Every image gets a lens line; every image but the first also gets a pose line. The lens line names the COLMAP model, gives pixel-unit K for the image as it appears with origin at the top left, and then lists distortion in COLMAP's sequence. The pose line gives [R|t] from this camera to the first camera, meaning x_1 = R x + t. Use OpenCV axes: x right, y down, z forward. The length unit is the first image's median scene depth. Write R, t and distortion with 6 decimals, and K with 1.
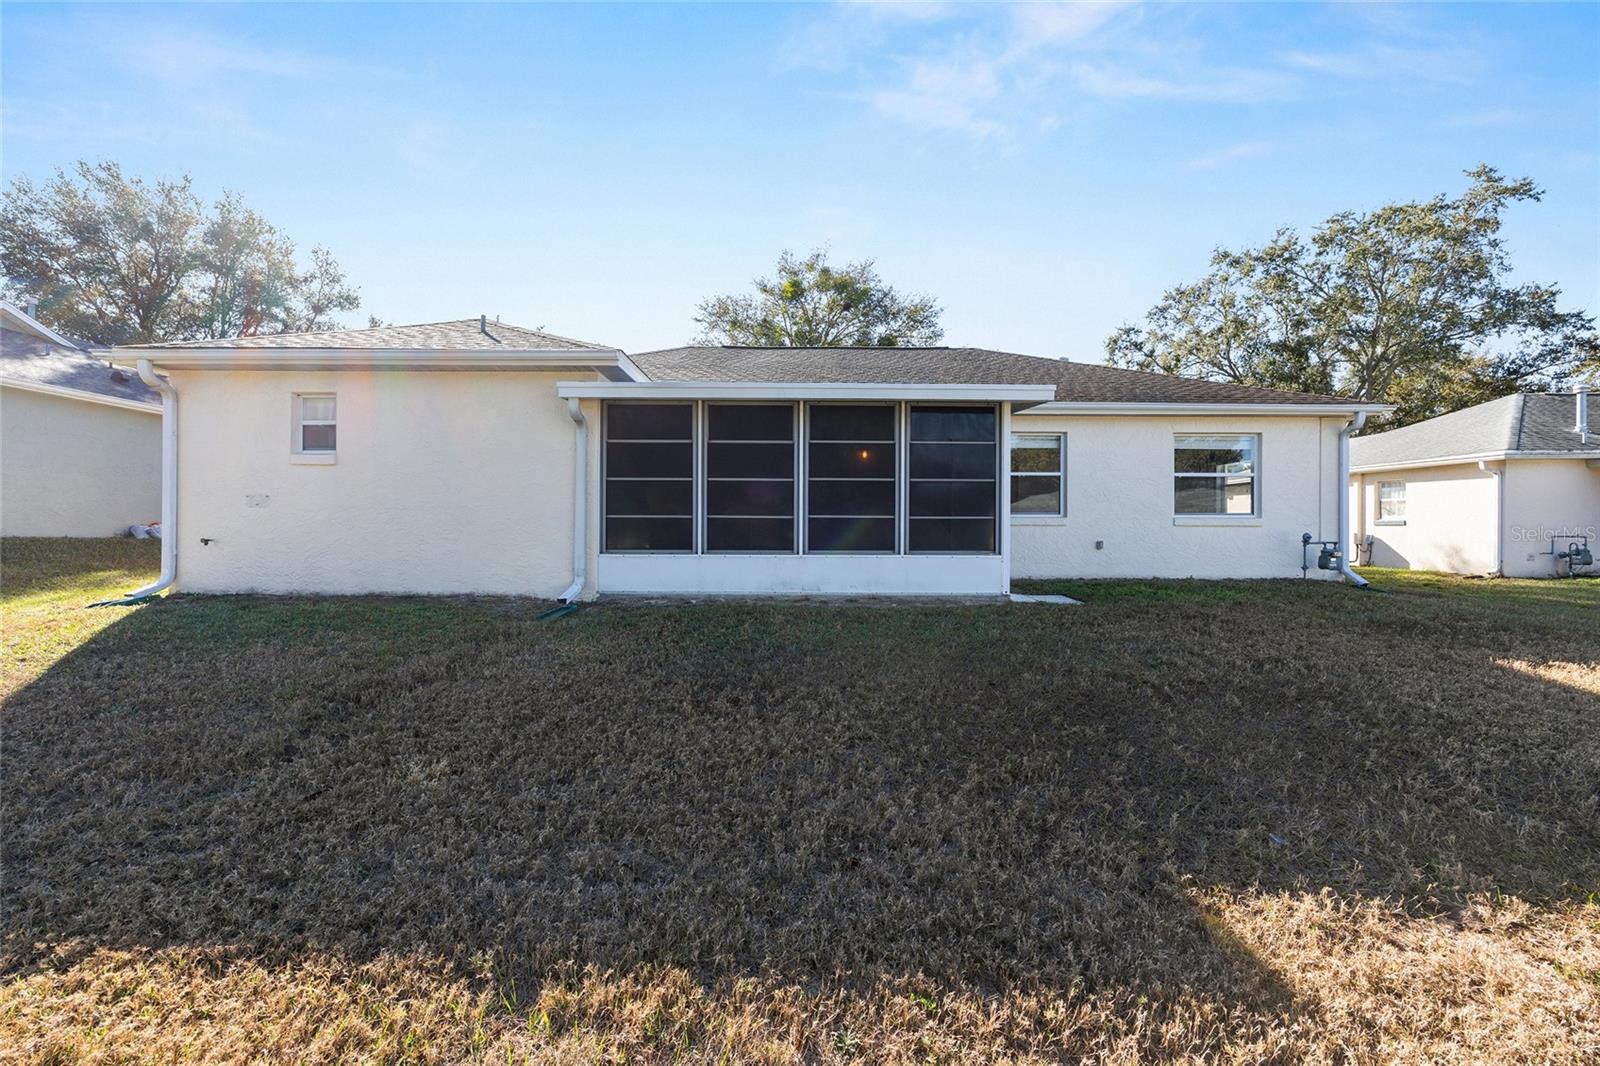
lens RADIAL K [[699.1, 0, 797.6], [0, 699.1, 525.5], [0, 0, 1]] dist [0.010944, 0.000693]
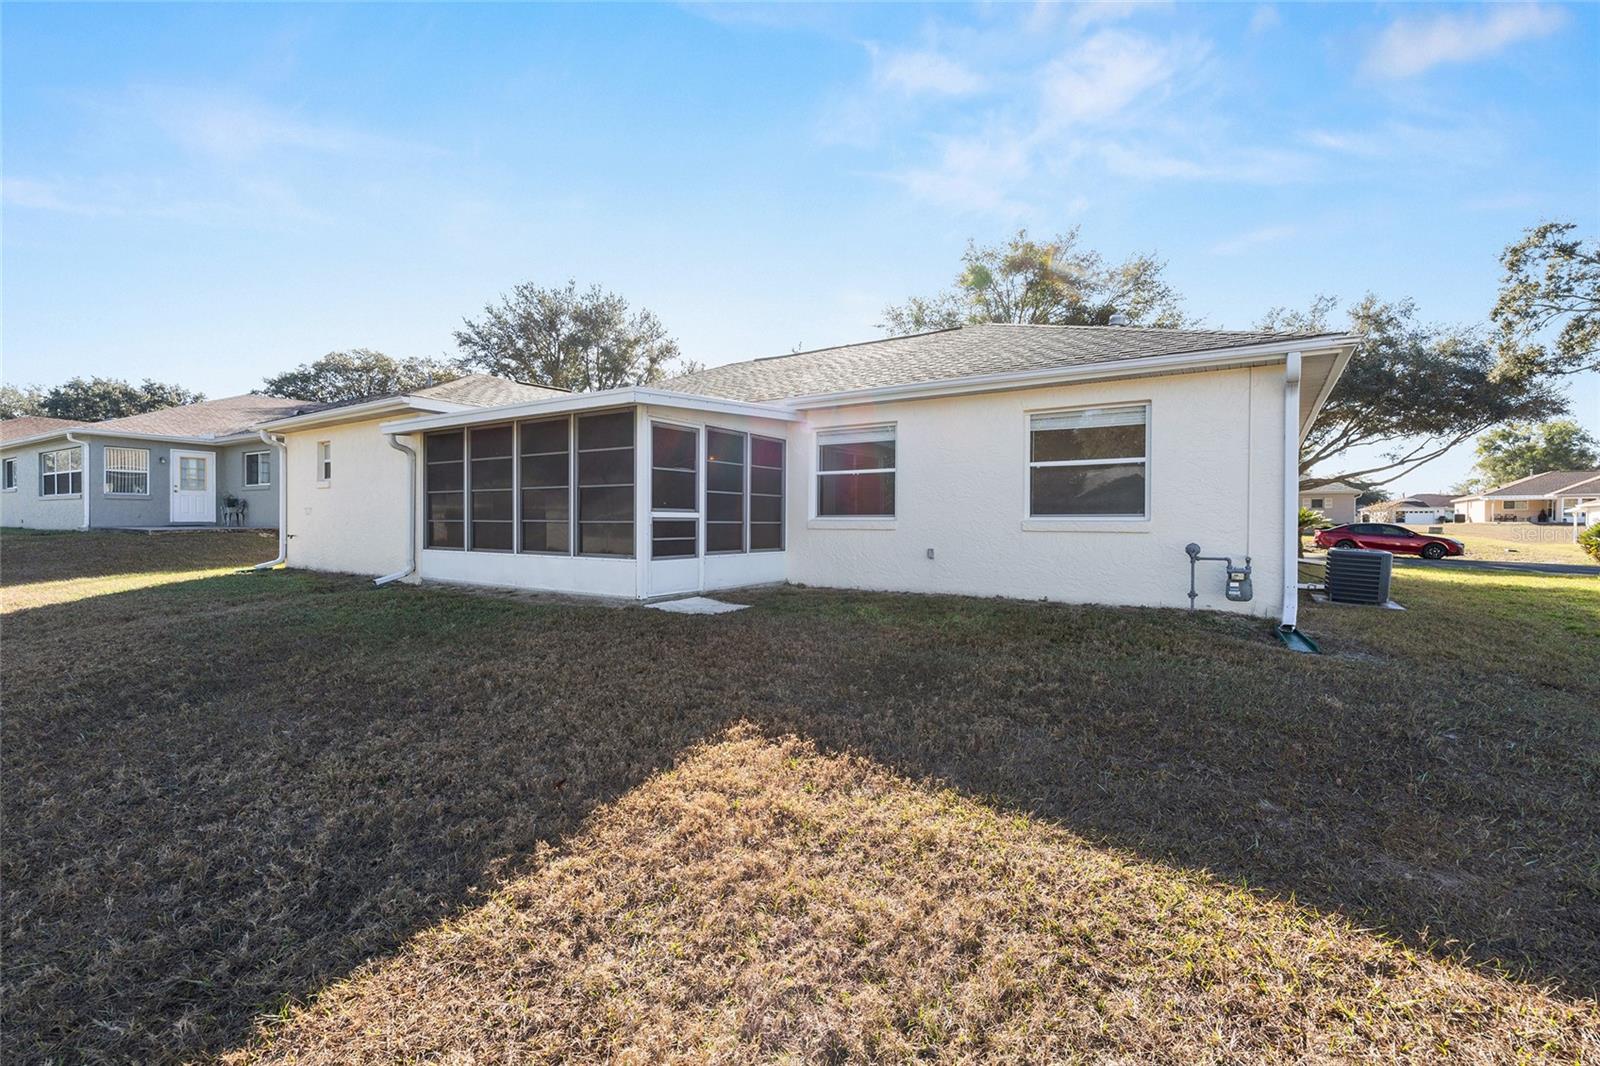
lens RADIAL K [[699.1, 0, 802.6], [0, 699.1, 530.2], [0, 0, 1]] dist [0.010944, 0.000693]
pose [[0.833252, 0.005290, -0.552869, 0.764285], [-0.003961, 0.999986, 0.003598, -0.002546], [0.552880, -0.000808, 0.833261, 0.219198]]
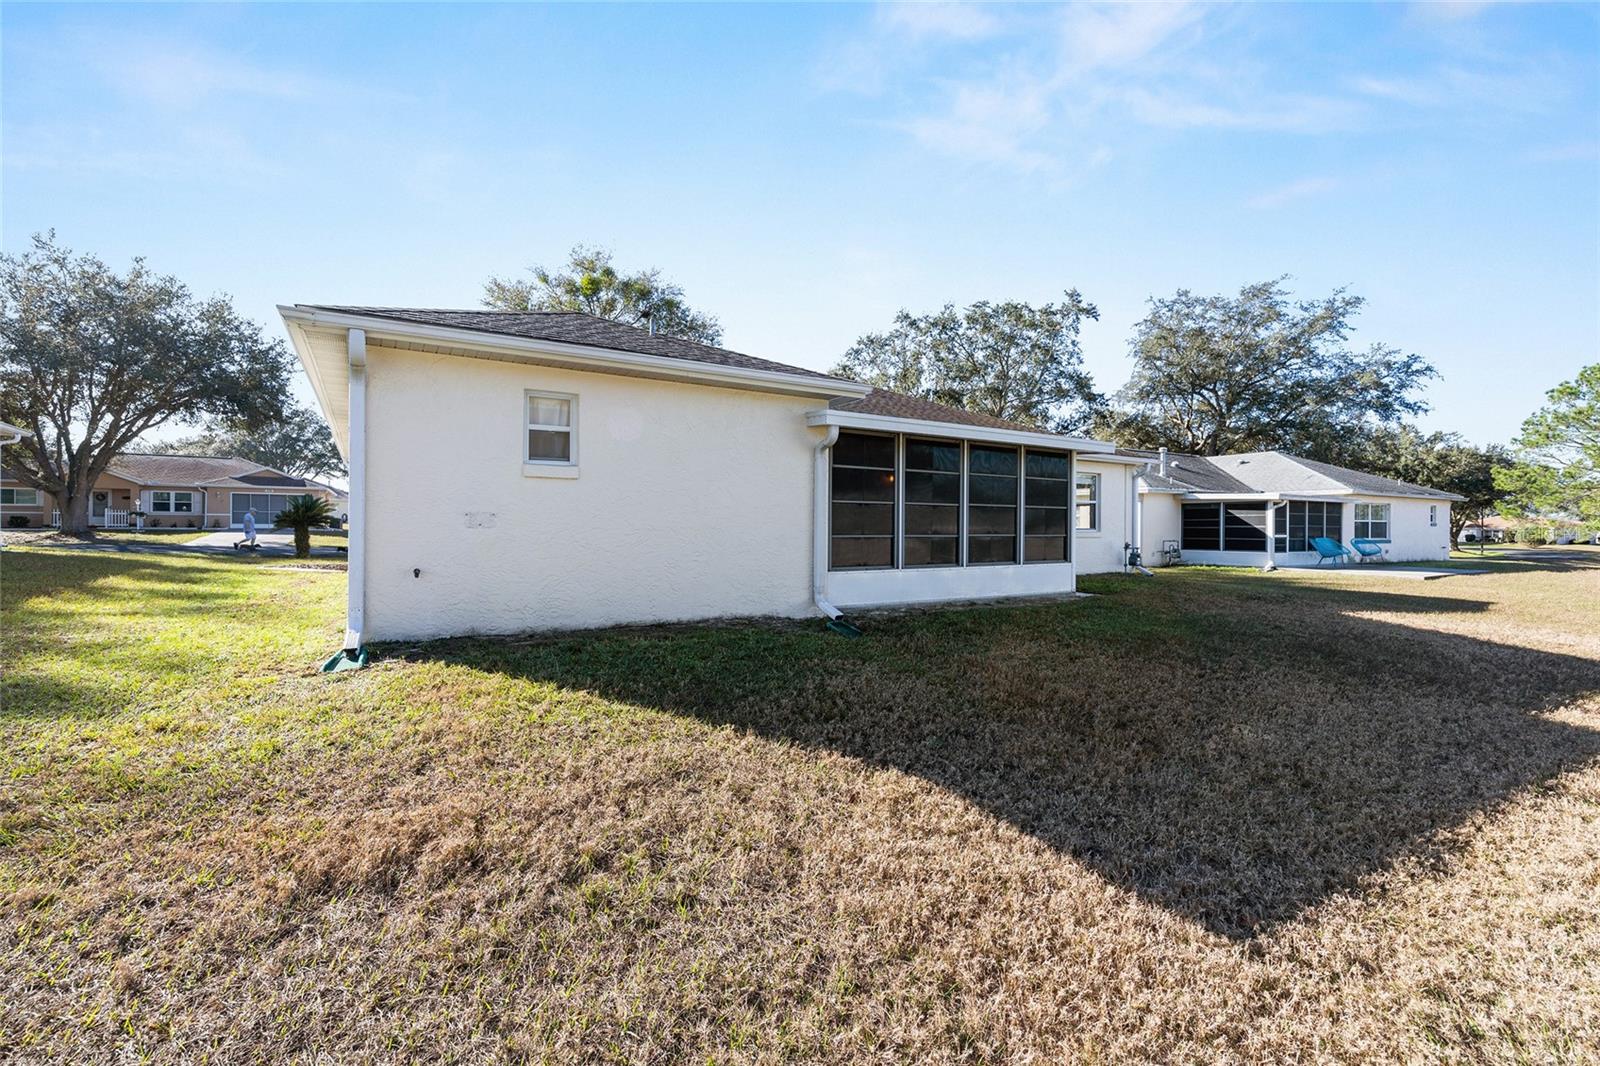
lens RADIAL K [[699.1, 0, 788.7], [0, 699.1, 531.4], [0, 0, 1]] dist [0.010944, 0.000693]
pose [[0.856334, -0.002402, 0.516416, -0.646188], [-0.000903, 0.999981, 0.006150, -0.020066], [-0.516421, -0.005733, 0.856316, 0.091805]]
